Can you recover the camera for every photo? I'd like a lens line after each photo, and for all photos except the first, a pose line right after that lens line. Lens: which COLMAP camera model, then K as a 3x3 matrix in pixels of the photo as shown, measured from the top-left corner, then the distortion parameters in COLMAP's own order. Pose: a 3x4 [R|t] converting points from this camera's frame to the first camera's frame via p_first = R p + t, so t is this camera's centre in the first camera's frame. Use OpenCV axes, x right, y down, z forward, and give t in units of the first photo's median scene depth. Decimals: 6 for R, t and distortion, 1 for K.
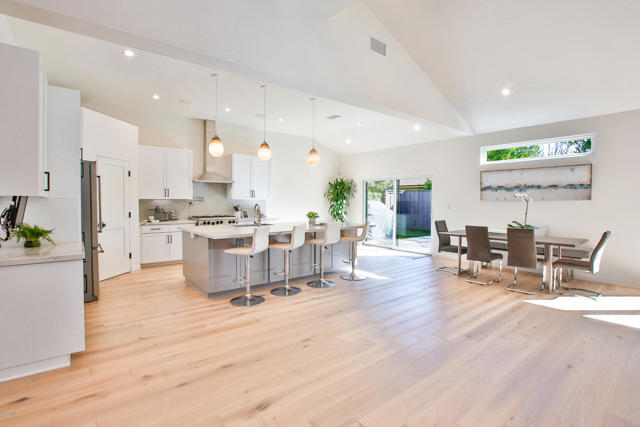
lens RADIAL K [[305.9, 0, 318.6], [0, 305.9, 212.0], [0, 0, 1]] dist [-0.064993, 0.026229]
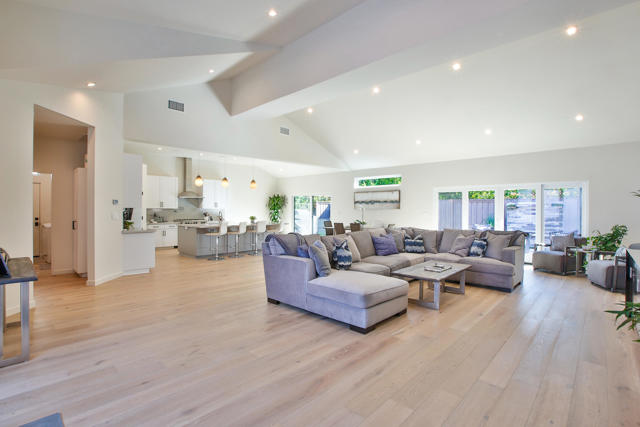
lens RADIAL K [[305.9, 0, 318.6], [0, 305.9, 212.0], [0, 0, 1]] dist [-0.064993, 0.026229]
pose [[0.990805, -0.001978, 0.135286, 0.113292], [0.005737, 0.999608, -0.027401, 0.025972], [-0.135179, 0.027925, 0.990428, -0.747625]]
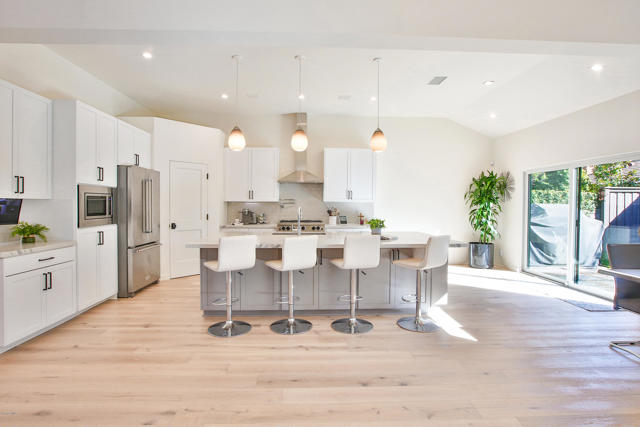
lens RADIAL K [[330.2, 0, 318.3], [0, 330.2, 210.6], [0, 0, 1]] dist [-0.029391, 0.001201]
pose [[0.809388, 0.012579, -0.587140, 0.308997], [-0.023233, 0.999674, -0.010610, -0.008481], [0.586815, 0.022229, 0.809416, 0.297961]]
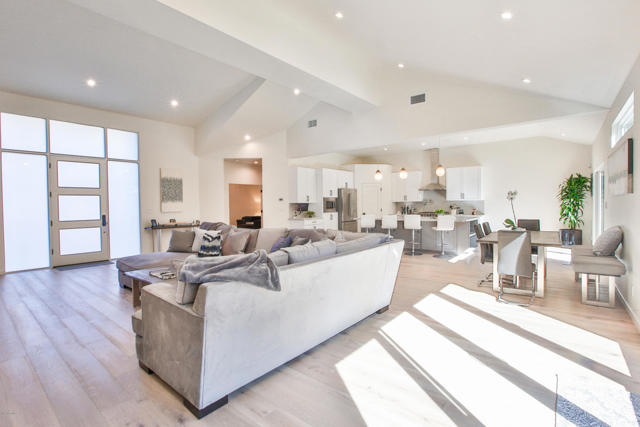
lens RADIAL K [[305.9, 0, 318.6], [0, 305.9, 212.0], [0, 0, 1]] dist [-0.064993, 0.026229]
pose [[0.212458, 0.014255, -0.977066, 1.195775], [-0.017447, 0.999790, 0.010792, 0.007344], [0.977014, 0.014754, 0.212662, 0.149999]]
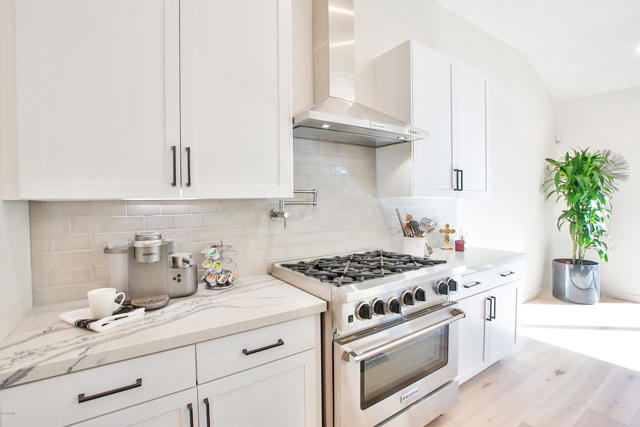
lens RADIAL K [[305.9, 0, 318.6], [0, 305.9, 212.0], [0, 0, 1]] dist [-0.064993, 0.026229]
pose [[0.996541, -0.010005, -0.082502, -0.427804], [0.009997, 0.999950, -0.000511, -0.035637], [0.082503, -0.000315, 0.996591, 0.870718]]
